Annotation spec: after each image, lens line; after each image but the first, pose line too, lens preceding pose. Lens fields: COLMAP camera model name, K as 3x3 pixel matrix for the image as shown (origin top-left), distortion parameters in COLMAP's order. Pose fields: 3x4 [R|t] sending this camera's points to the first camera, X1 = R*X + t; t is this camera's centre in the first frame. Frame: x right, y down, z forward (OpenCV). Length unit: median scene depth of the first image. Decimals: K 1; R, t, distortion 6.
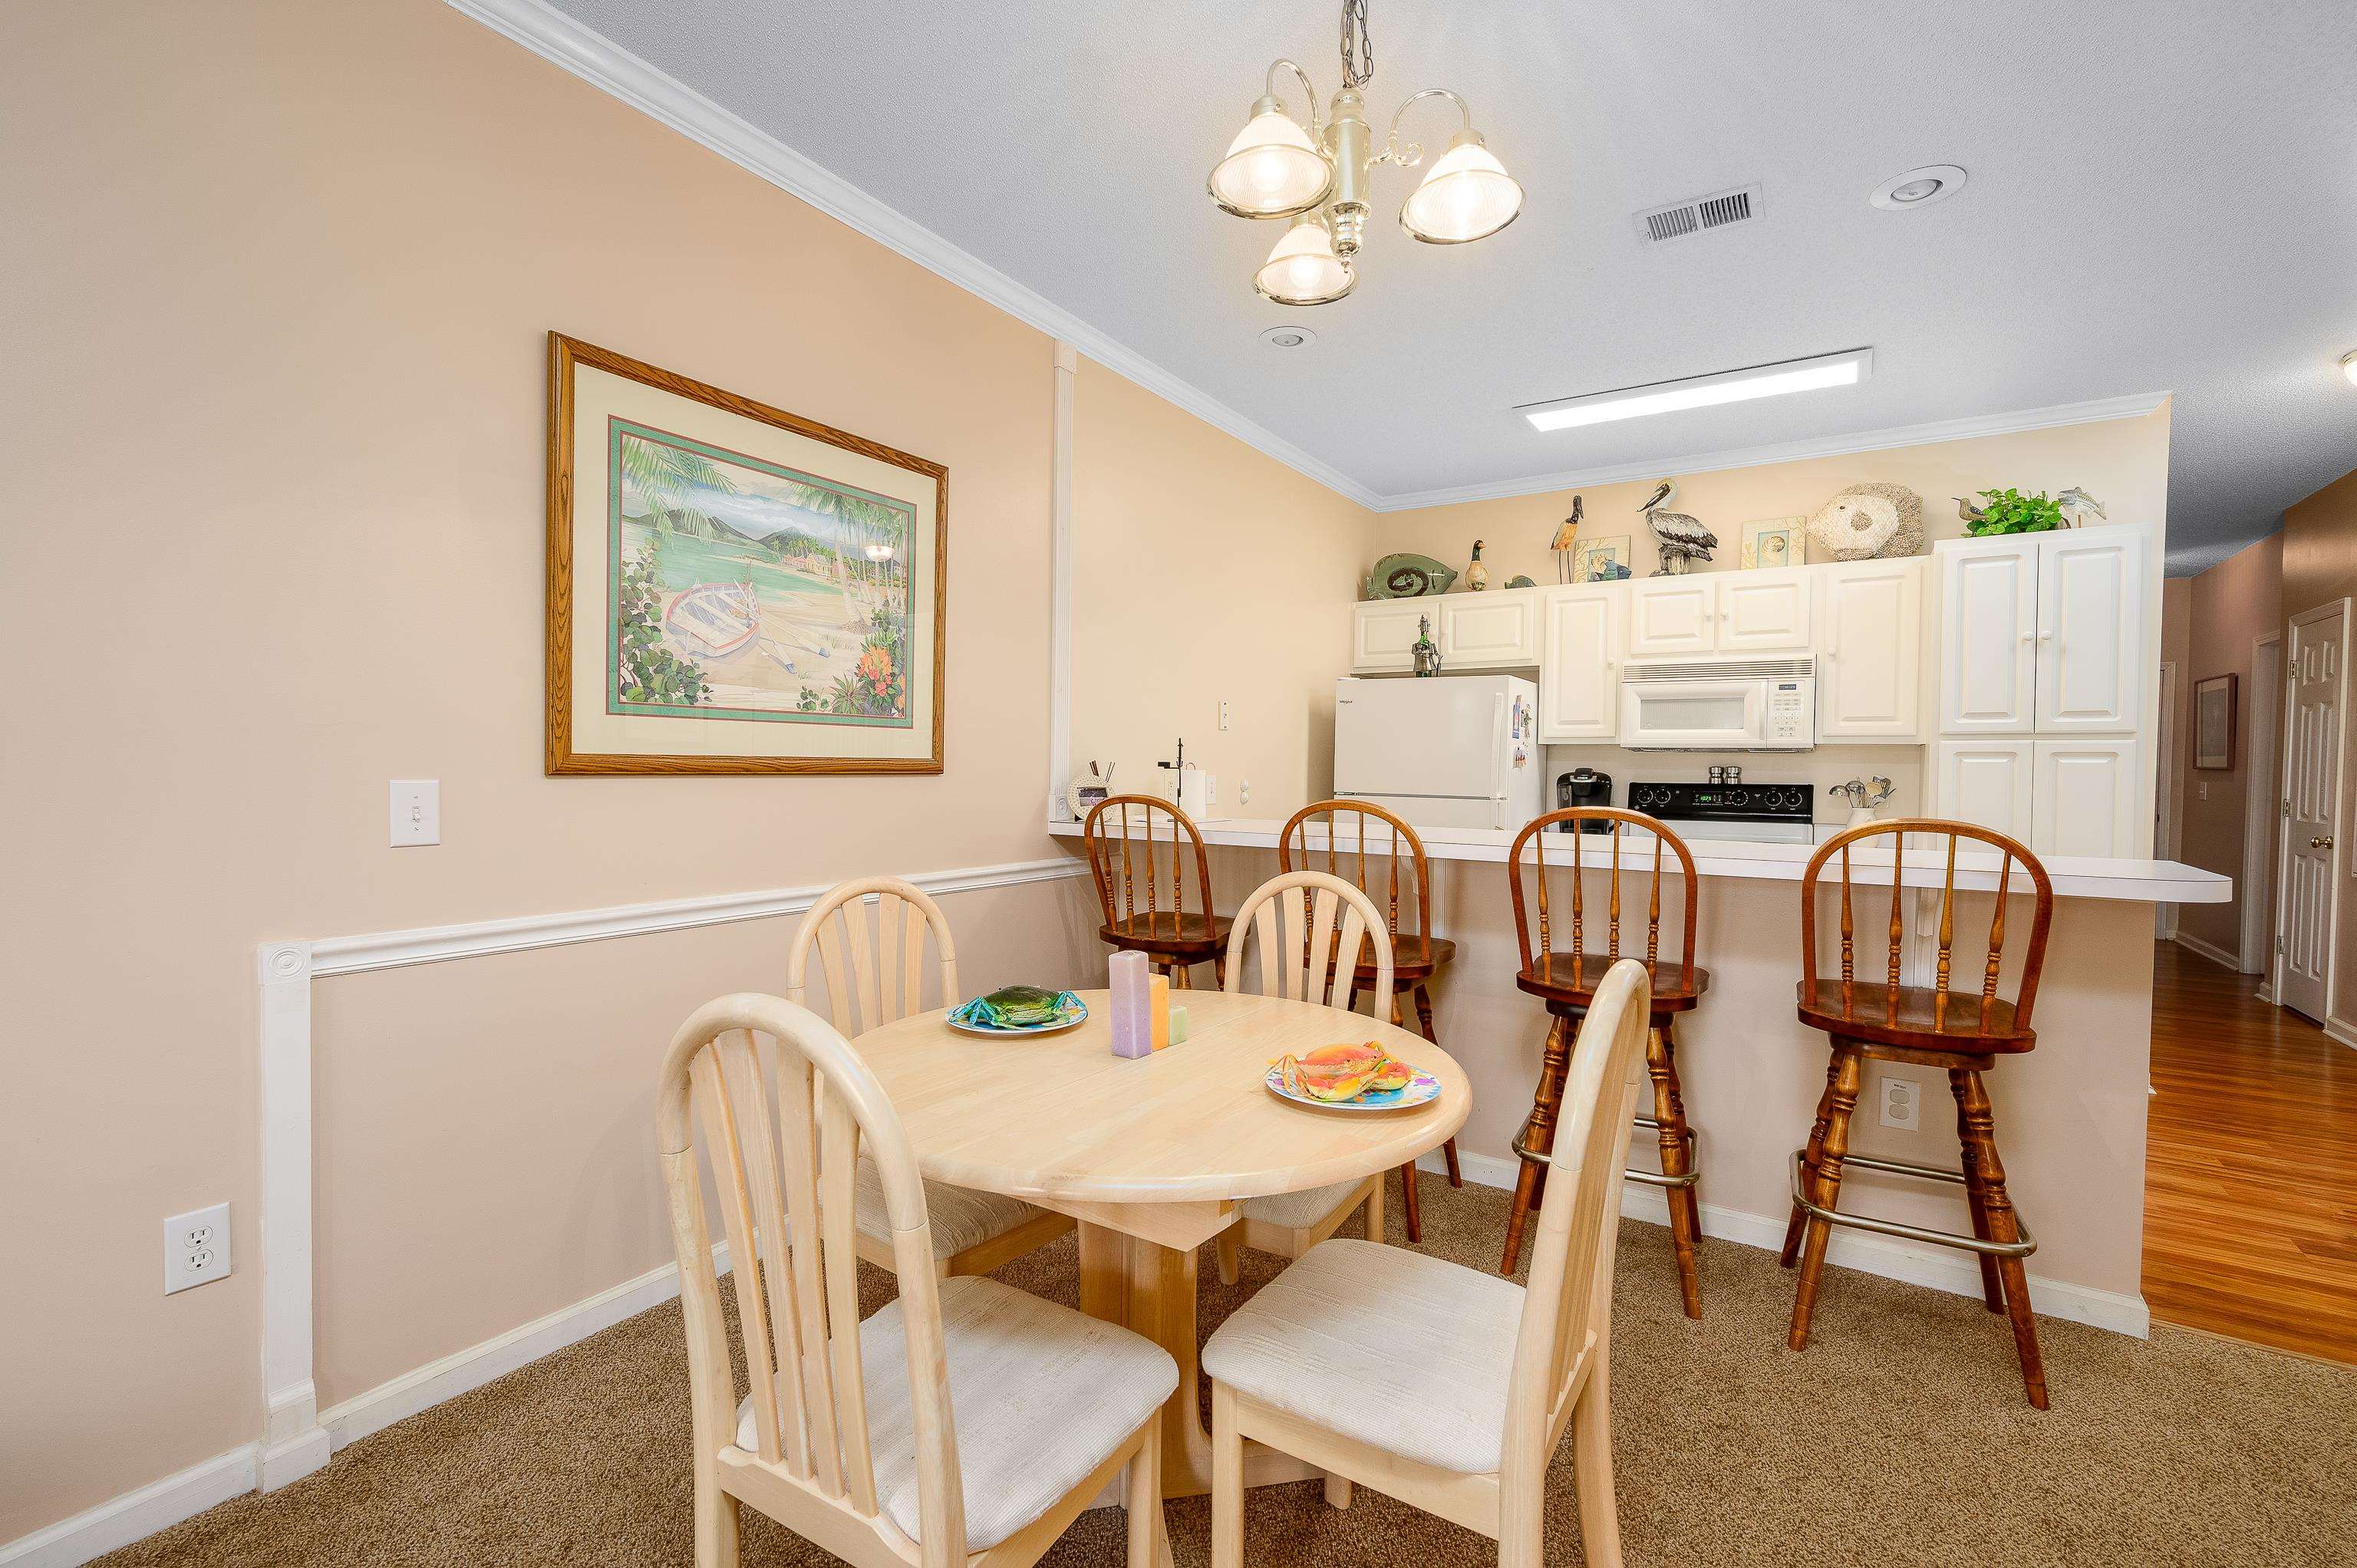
lens RADIAL K [[1022.5, 0, 1178.5], [0, 1022.5, 784.0], [0, 0, 1]] dist [-0.000231, -0.000023]
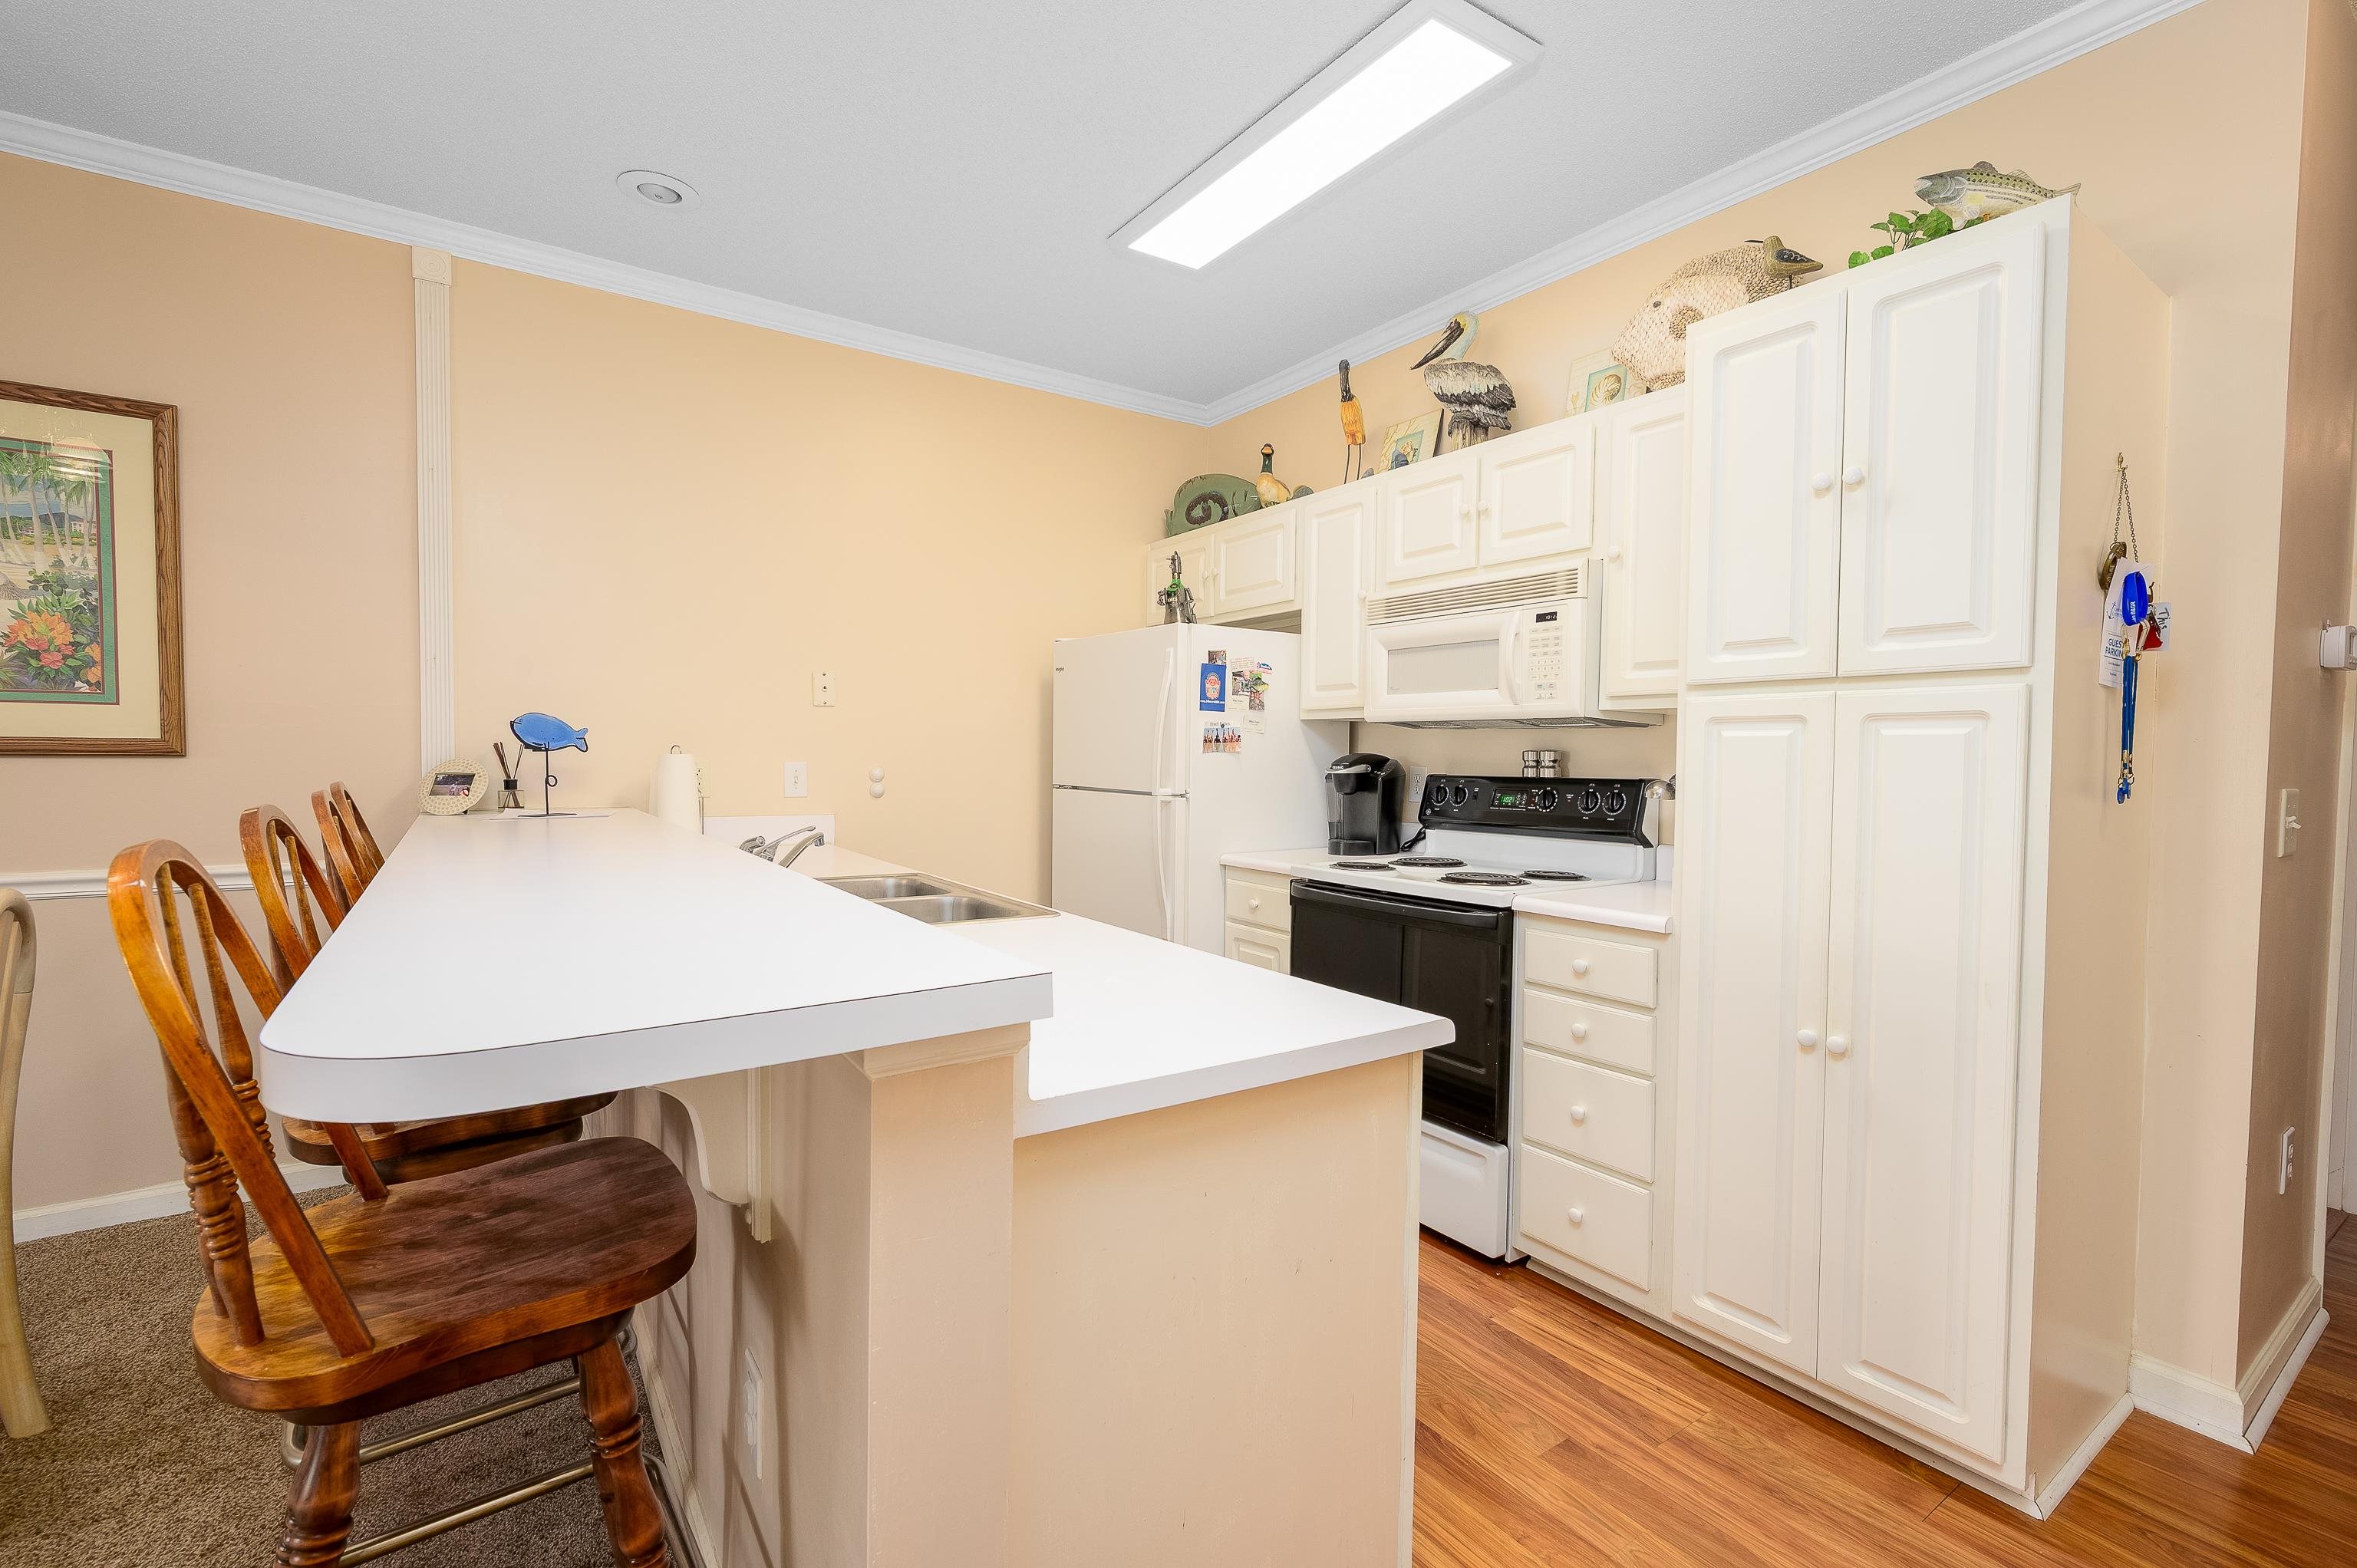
lens RADIAL K [[1022.5, 0, 1178.5], [0, 1022.5, 784.0], [0, 0, 1]] dist [-0.000231, -0.000023]
pose [[0.923870, 0.009726, -0.382584, 0.941688], [-0.007356, 0.999944, 0.007658, 0.001523], [0.382637, -0.004261, 0.923889, 0.536581]]
